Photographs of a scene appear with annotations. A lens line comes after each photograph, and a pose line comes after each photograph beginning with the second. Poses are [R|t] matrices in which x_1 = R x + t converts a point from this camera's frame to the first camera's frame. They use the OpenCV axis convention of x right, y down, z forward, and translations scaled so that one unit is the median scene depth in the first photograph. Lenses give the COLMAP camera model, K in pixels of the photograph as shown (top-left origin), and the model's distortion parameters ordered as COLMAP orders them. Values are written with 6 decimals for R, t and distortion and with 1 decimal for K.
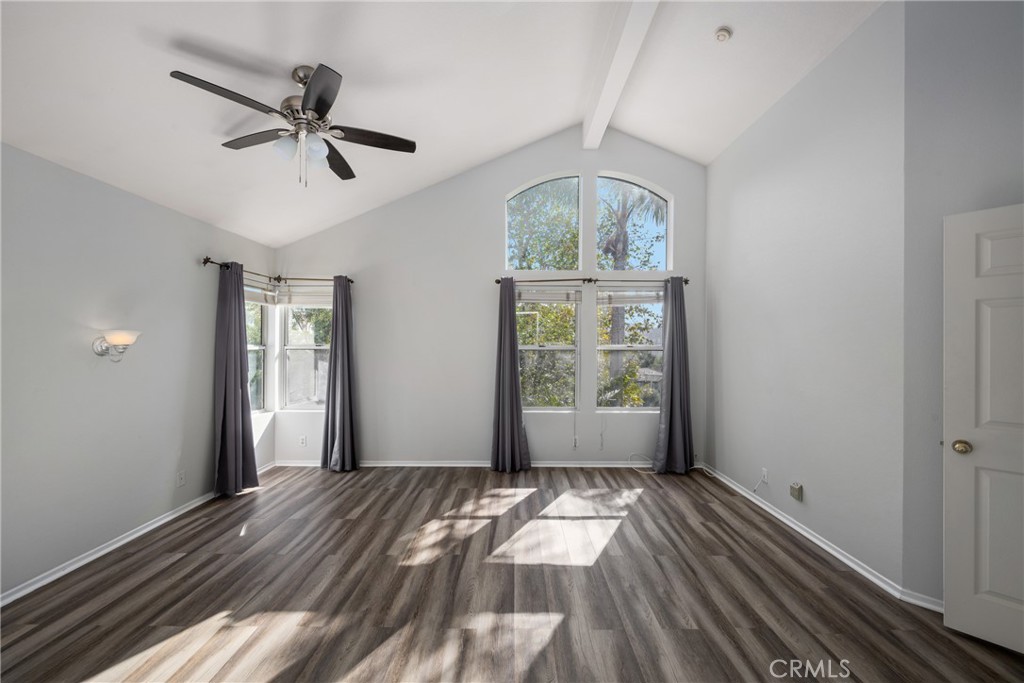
lens RADIAL K [[425.5, 0, 514.7], [0, 425.5, 346.0], [0, 0, 1]] dist [0.009153, -0.000784]
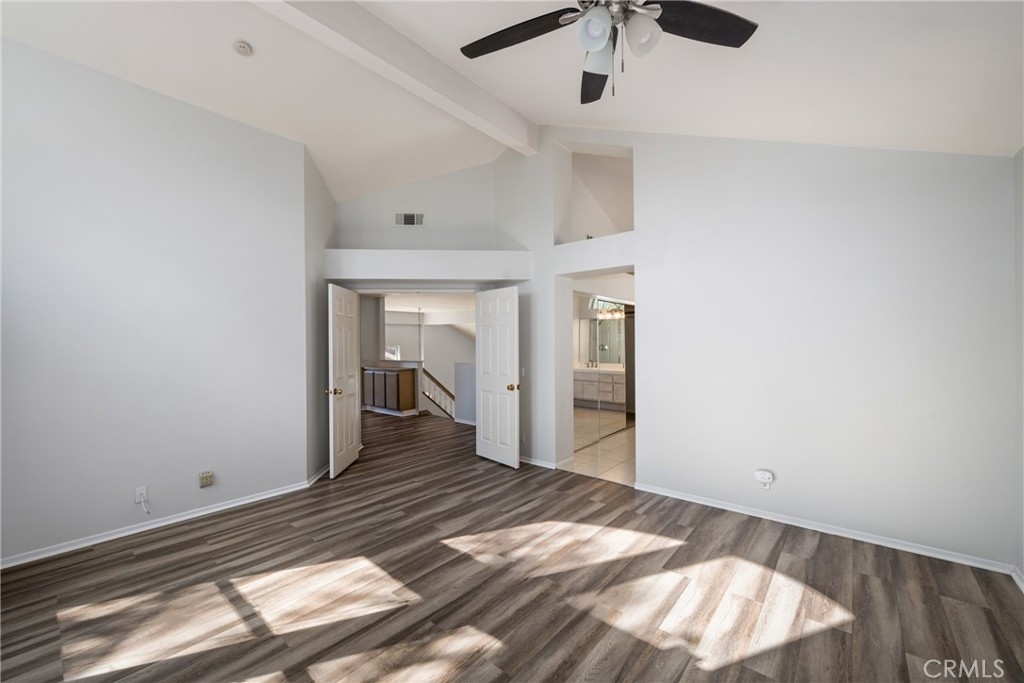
lens RADIAL K [[425.5, 0, 517.6], [0, 425.5, 343.4], [0, 0, 1]] dist [0.009153, -0.000784]
pose [[-0.789275, 0.006142, 0.614009, -0.621373], [0.012254, 0.999908, 0.005750, -0.009220], [-0.613918, 0.012062, -0.789278, 1.286156]]
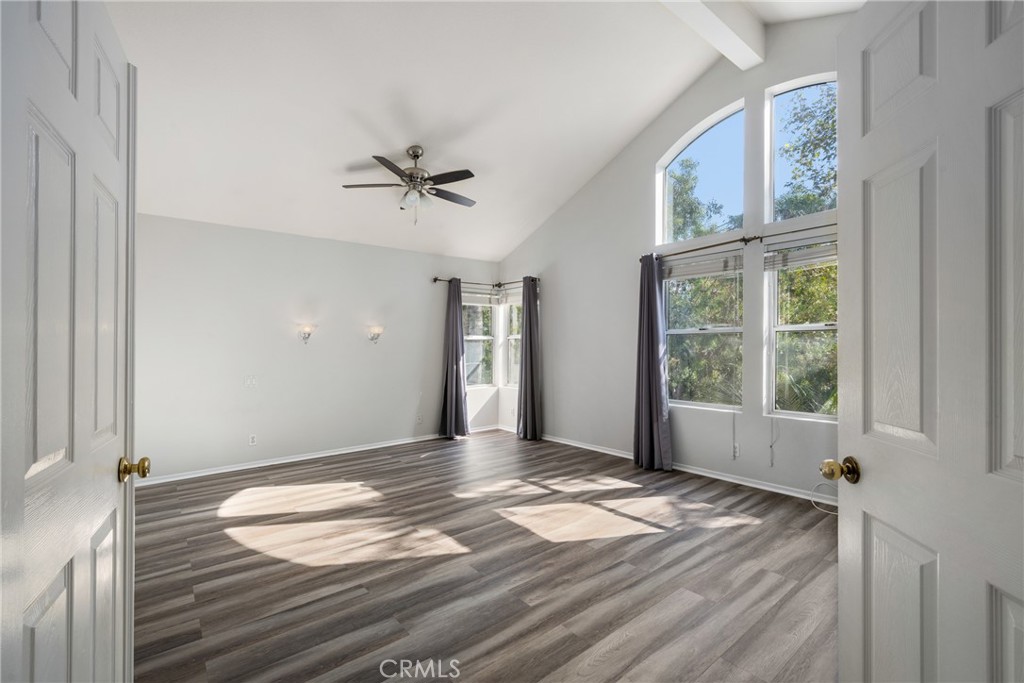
lens RADIAL K [[444.0, 0, 472.1], [0, 444.0, 340.1], [0, 0, 1]] dist [0.001684, -0.001034]
pose [[0.598729, -0.016555, -0.800780, 0.722530], [0.004077, 0.999836, -0.017621, 0.052322], [0.800941, 0.007285, 0.598699, 0.186112]]
